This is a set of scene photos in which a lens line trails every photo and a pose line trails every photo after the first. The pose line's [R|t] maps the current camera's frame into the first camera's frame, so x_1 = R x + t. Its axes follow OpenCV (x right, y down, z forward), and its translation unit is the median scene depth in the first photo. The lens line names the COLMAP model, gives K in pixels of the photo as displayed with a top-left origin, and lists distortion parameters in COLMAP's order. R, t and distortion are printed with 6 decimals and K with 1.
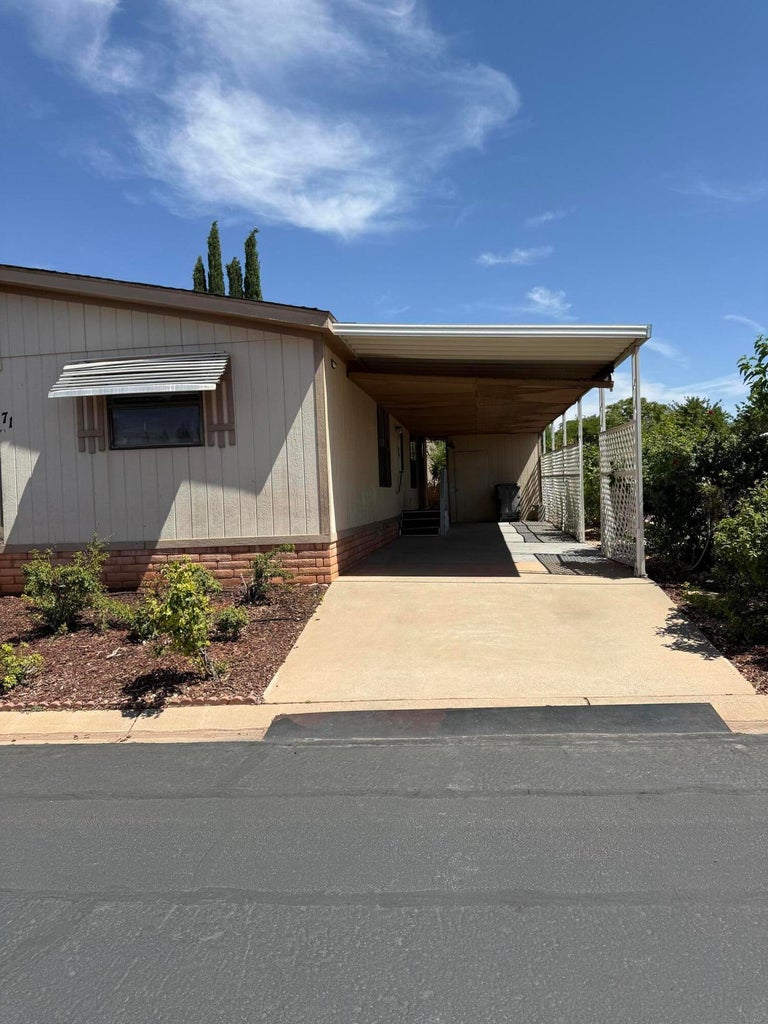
lens RADIAL K [[732.0, 0, 380.2], [0, 732.0, 517.6], [0, 0, 1]] dist [0.038920, -0.045650]
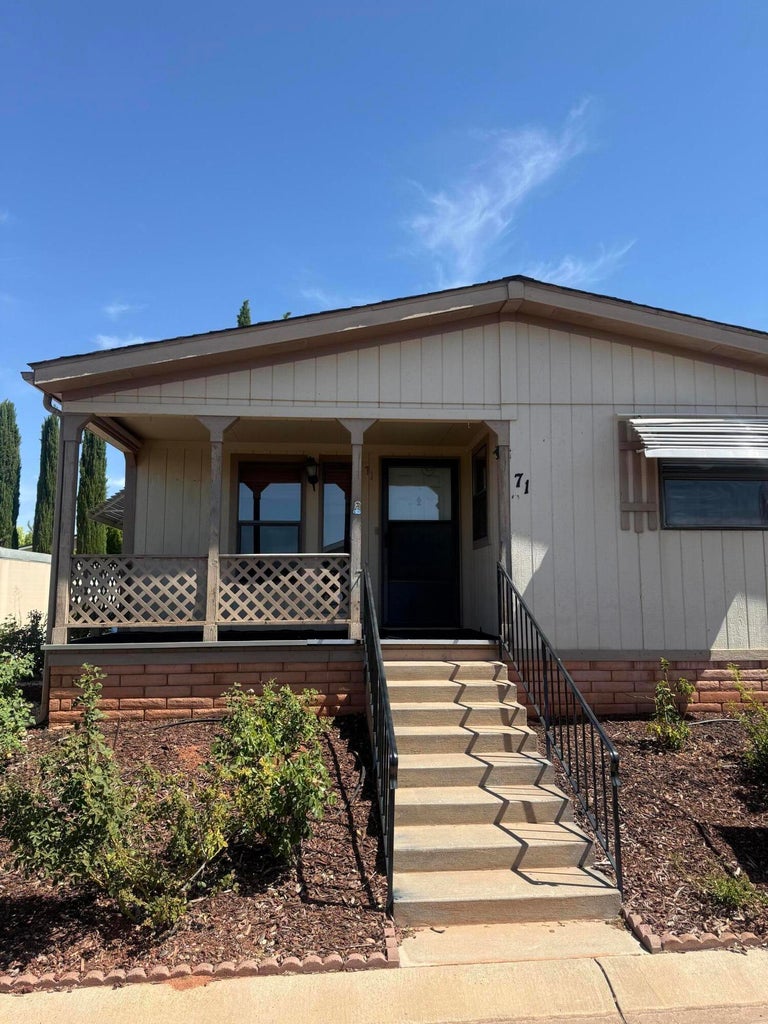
lens RADIAL K [[732.0, 0, 384.2], [0, 732.0, 514.1], [0, 0, 1]] dist [0.038920, -0.045650]
pose [[0.979038, 0.059358, 0.194838, -0.810790], [-0.030627, 0.988620, -0.147287, 0.015054], [-0.201363, 0.138232, 0.969714, 0.307568]]
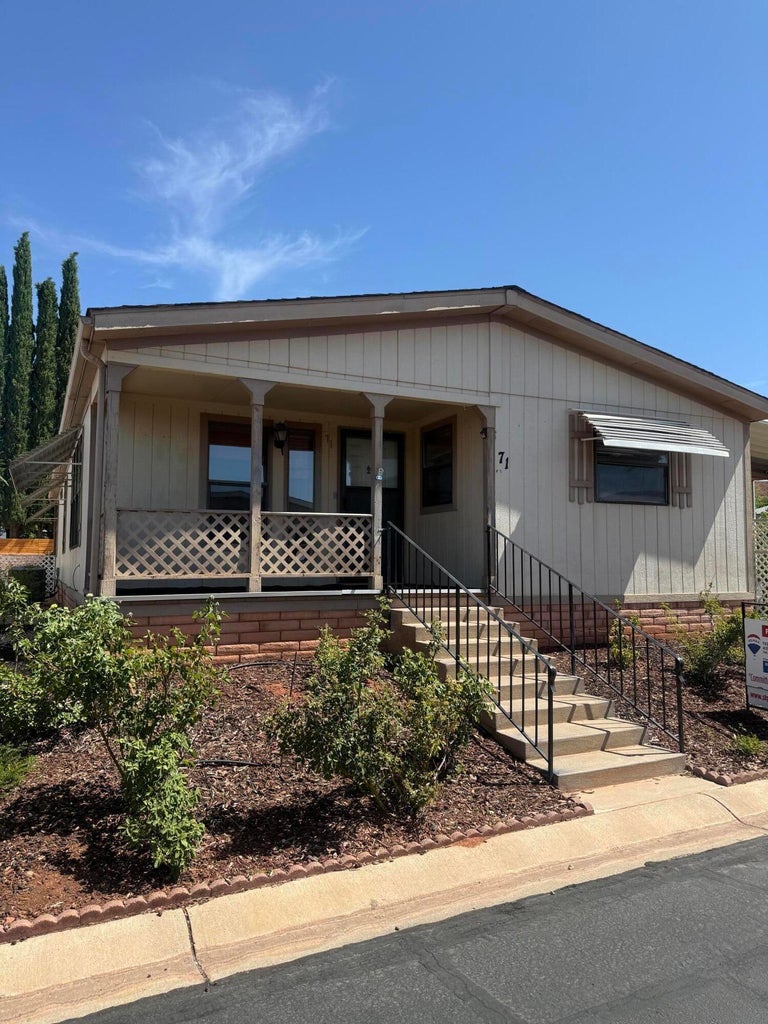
lens RADIAL K [[732.0, 0, 374.0], [0, 732.0, 520.5], [0, 0, 1]] dist [0.038920, -0.045650]
pose [[0.836754, 0.073426, 0.542633, -1.157670], [-0.018696, 0.994222, -0.105703, 0.042596], [-0.547259, 0.078303, 0.833292, 0.343906]]
